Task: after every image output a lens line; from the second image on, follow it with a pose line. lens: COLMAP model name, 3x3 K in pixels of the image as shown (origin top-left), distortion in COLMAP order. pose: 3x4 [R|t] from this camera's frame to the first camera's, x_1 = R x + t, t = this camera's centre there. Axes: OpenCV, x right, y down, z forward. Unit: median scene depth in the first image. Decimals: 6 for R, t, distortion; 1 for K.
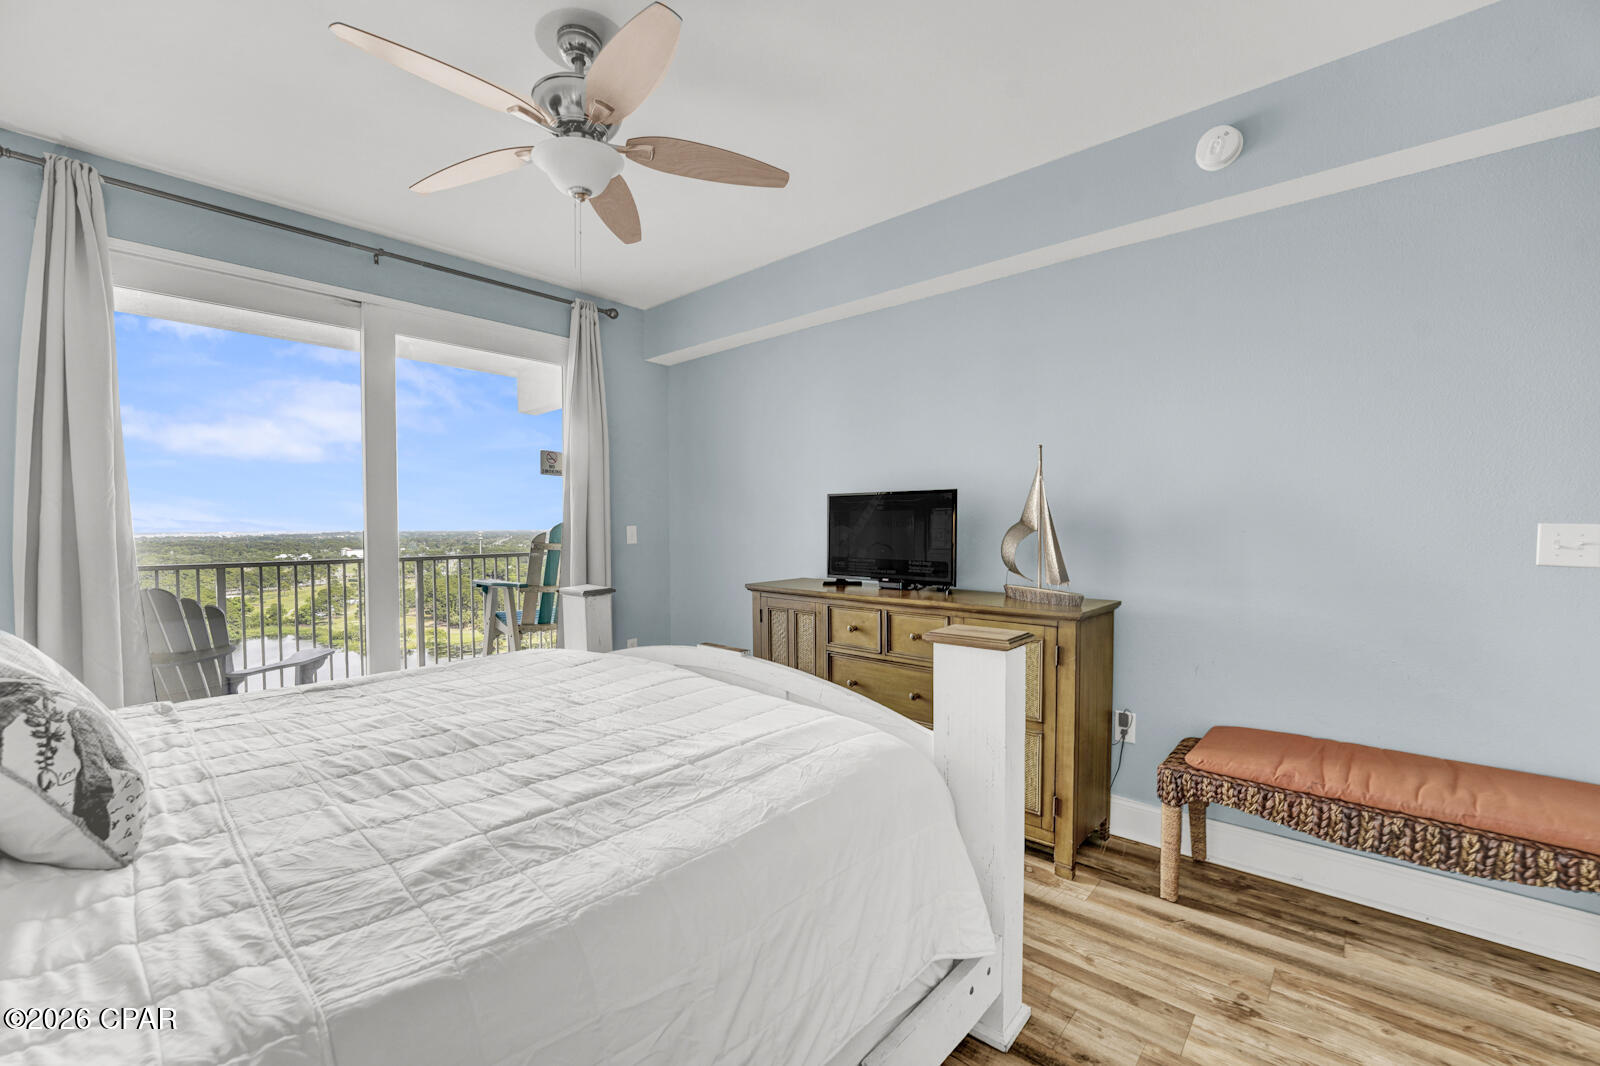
lens RADIAL K [[658.5, 0, 783.2], [0, 658.5, 535.1], [0, 0, 1]] dist [-0.025760, 0.000983]
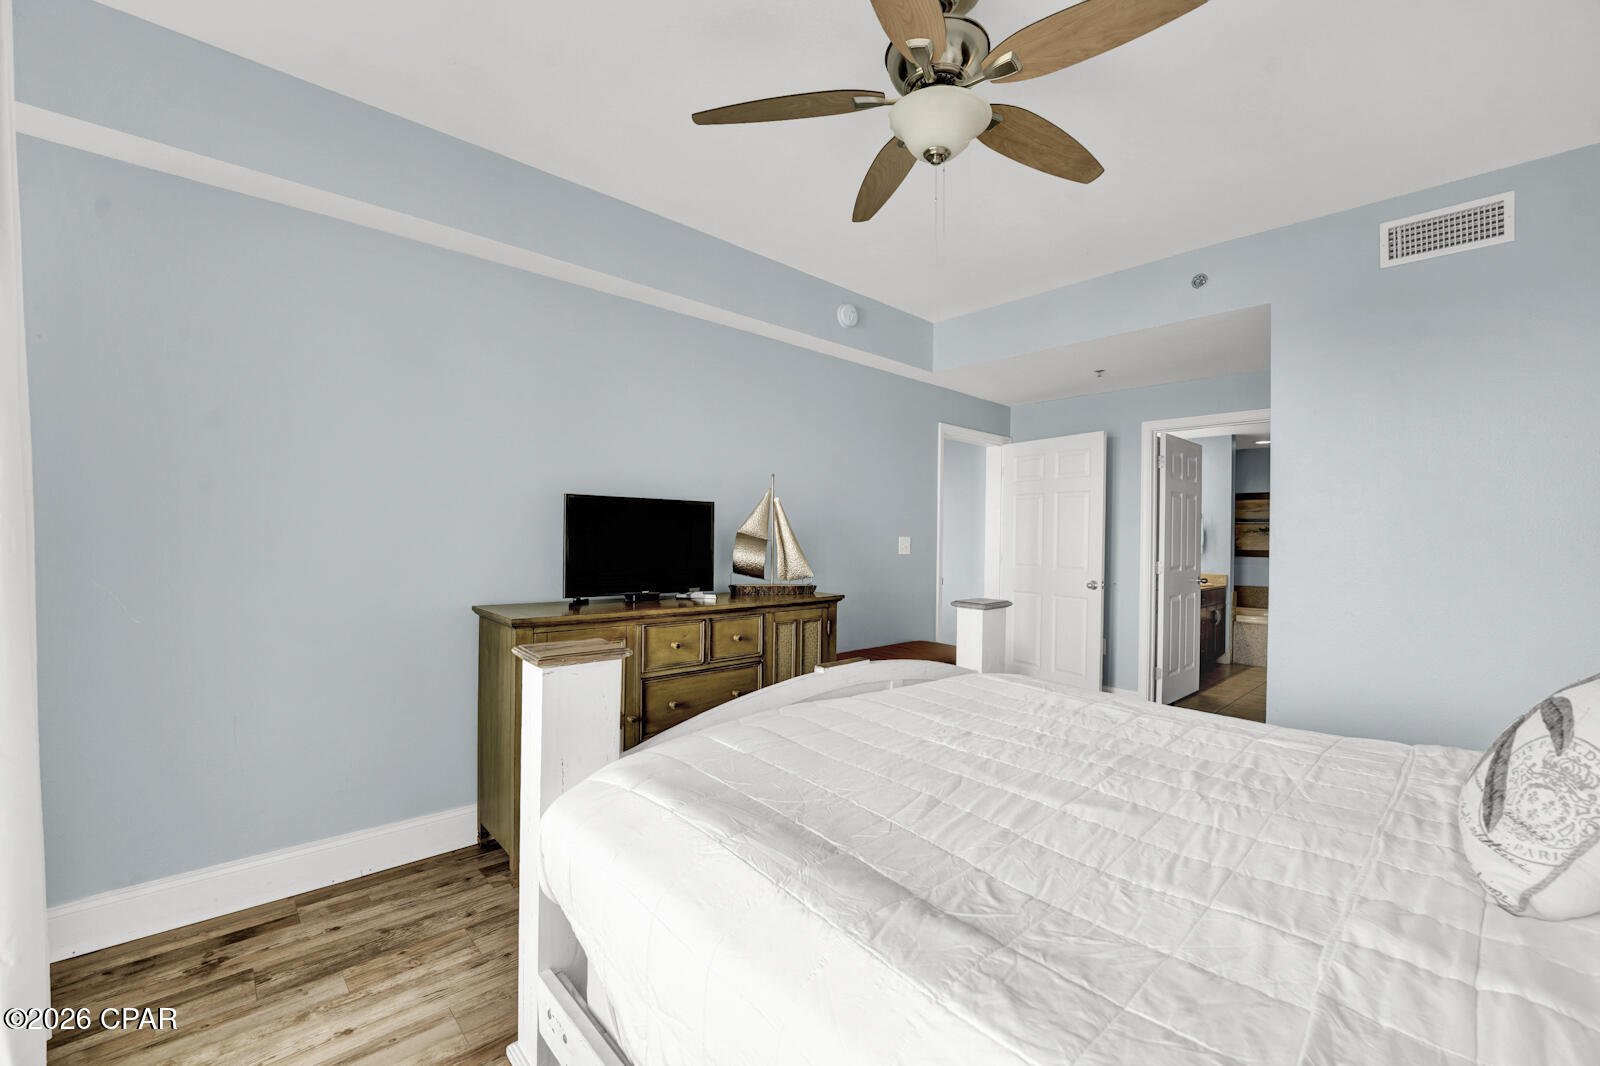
lens RADIAL K [[658.5, 0, 789.1], [0, 658.5, 532.8], [0, 0, 1]] dist [-0.025760, 0.000983]
pose [[0.078462, 0.008551, 0.996880, -0.850113], [0.002008, 0.999960, -0.008736, -0.009027], [-0.996915, 0.002687, 0.078441, 0.806997]]
